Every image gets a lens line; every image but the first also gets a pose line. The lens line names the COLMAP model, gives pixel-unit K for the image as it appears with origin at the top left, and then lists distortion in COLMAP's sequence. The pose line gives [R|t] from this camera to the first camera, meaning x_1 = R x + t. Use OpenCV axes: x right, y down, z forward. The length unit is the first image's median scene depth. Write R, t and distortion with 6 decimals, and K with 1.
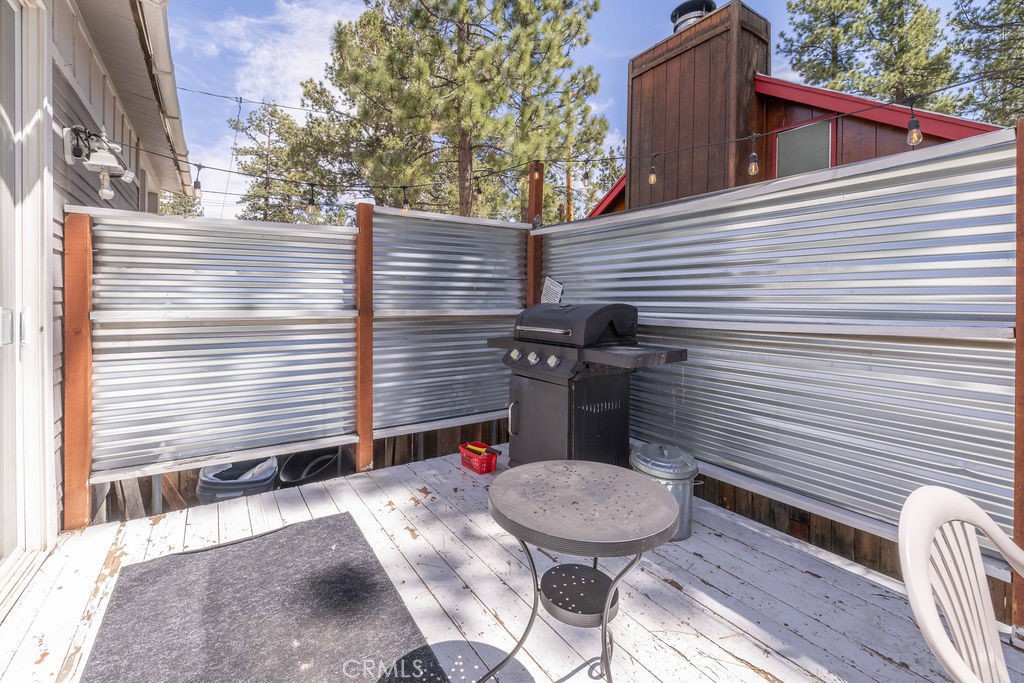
lens RADIAL K [[453.4, 0, 511.6], [0, 453.4, 302.0], [0, 0, 1]] dist [-0.031892, -0.000086]
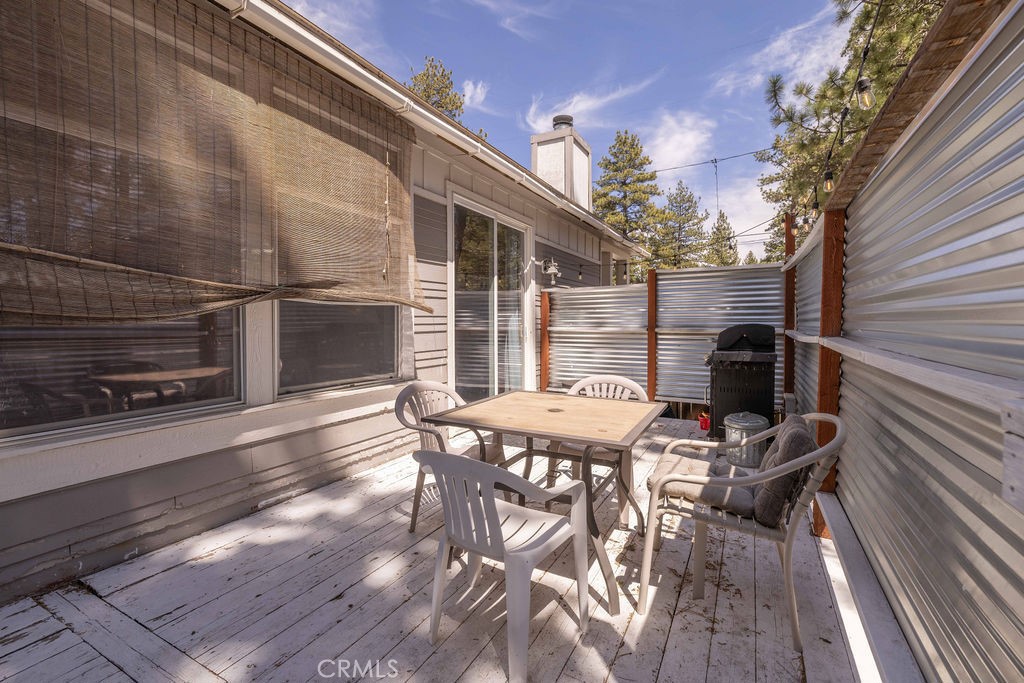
lens RADIAL K [[438.7, 0, 509.2], [0, 438.7, 332.5], [0, 0, 1]] dist [-0.003222, -0.000179]
pose [[0.463807, 0.014058, -0.885825, 1.223560], [0.000359, 0.999871, 0.016056, 0.010480], [0.885936, -0.007765, 0.463742, -0.432219]]
